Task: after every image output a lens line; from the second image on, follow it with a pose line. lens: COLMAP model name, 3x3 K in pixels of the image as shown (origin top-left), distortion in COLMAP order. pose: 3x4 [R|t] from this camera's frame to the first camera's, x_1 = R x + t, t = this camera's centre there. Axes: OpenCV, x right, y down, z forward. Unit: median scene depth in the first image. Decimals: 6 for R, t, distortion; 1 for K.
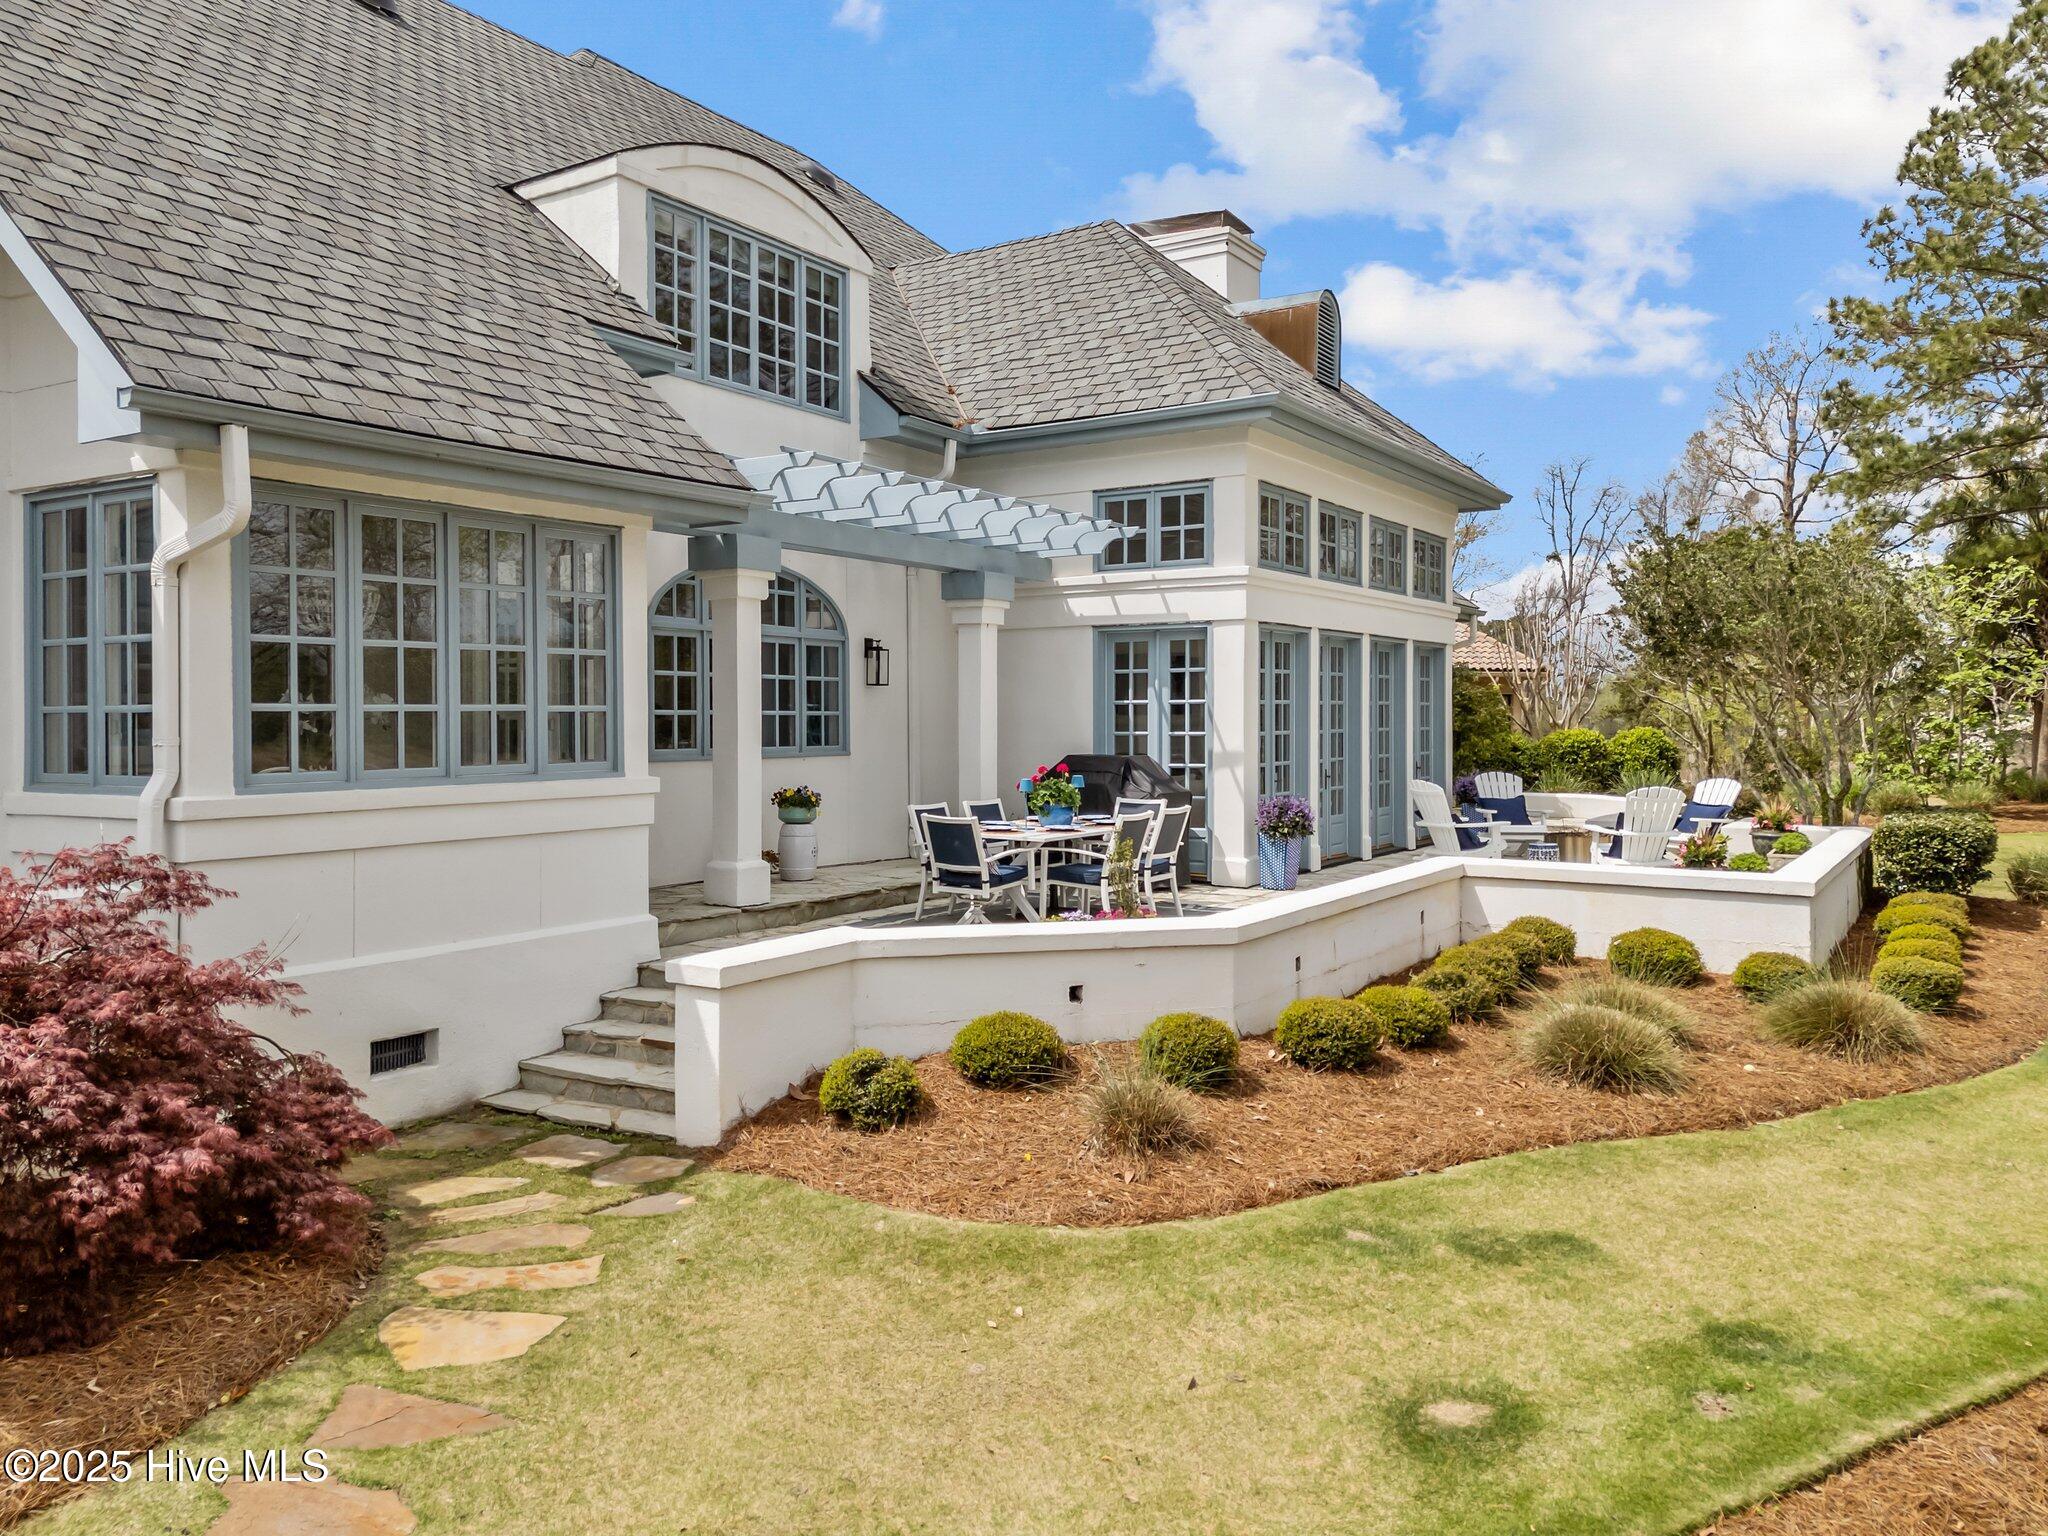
lens RADIAL K [[1483.8, 0, 1003.7], [0, 1483.8, 731.2], [0, 0, 1]] dist [0.070625, -0.021839]
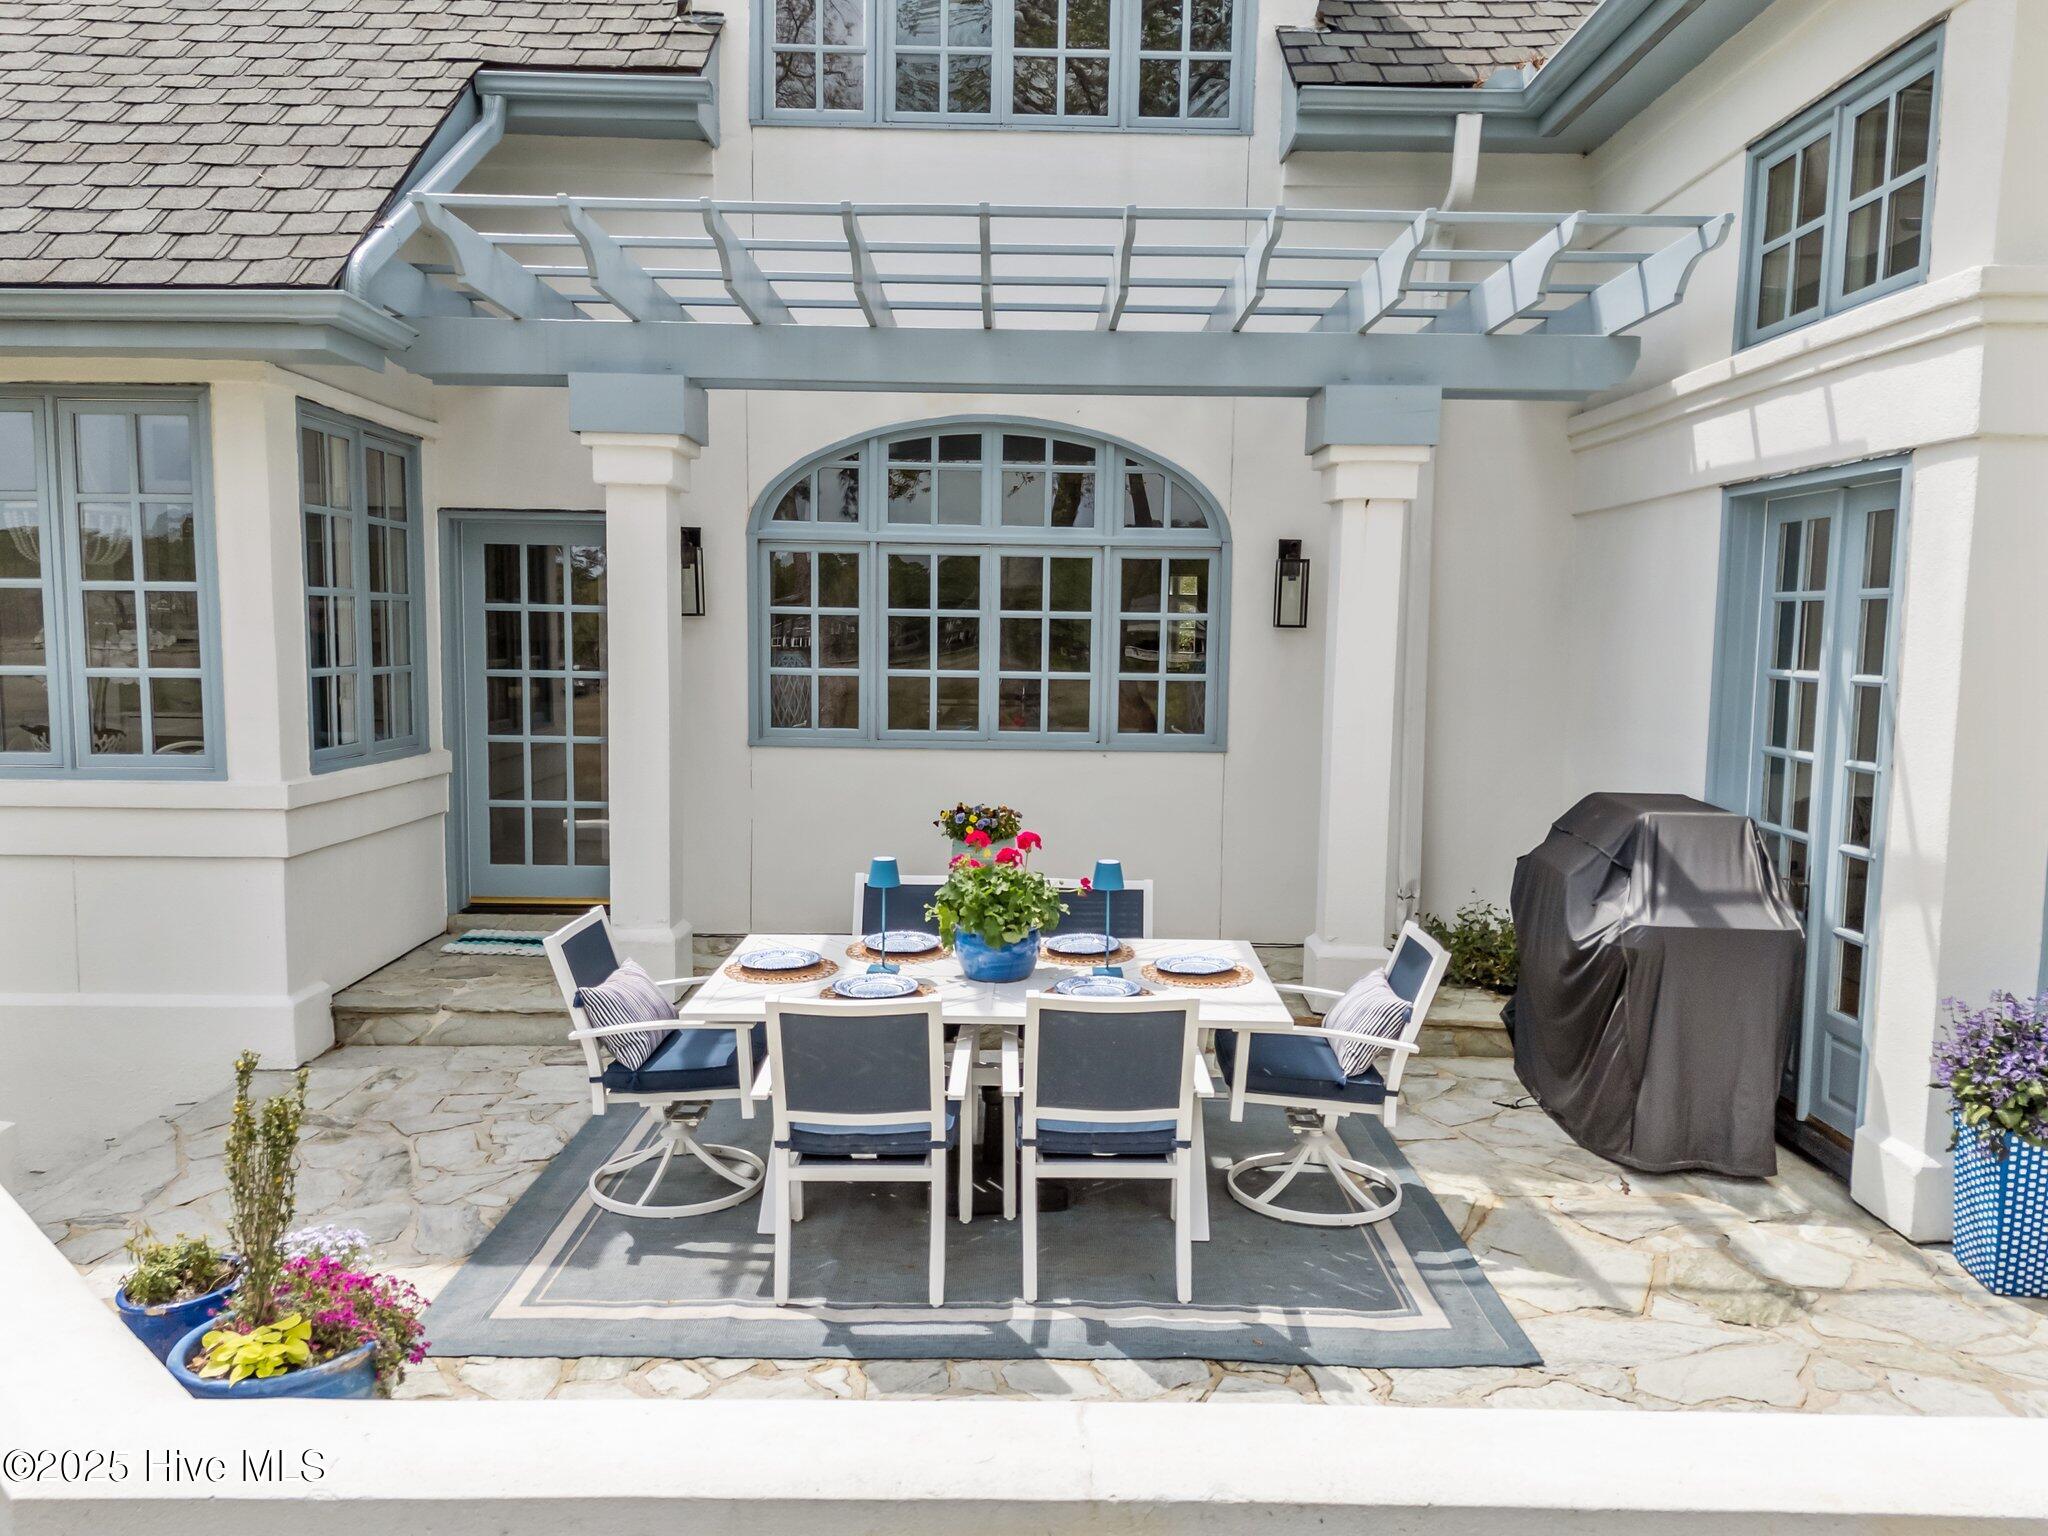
lens RADIAL K [[1460.0, 0, 1021.2], [0, 1460.0, 777.7], [0, 0, 1]] dist [0.023622, -0.001529]
pose [[0.545319, 0.095954, -0.832718, 0.352812], [-0.022820, 0.994758, 0.099682, -0.031803], [0.837918, -0.035356, 0.544650, 0.719972]]
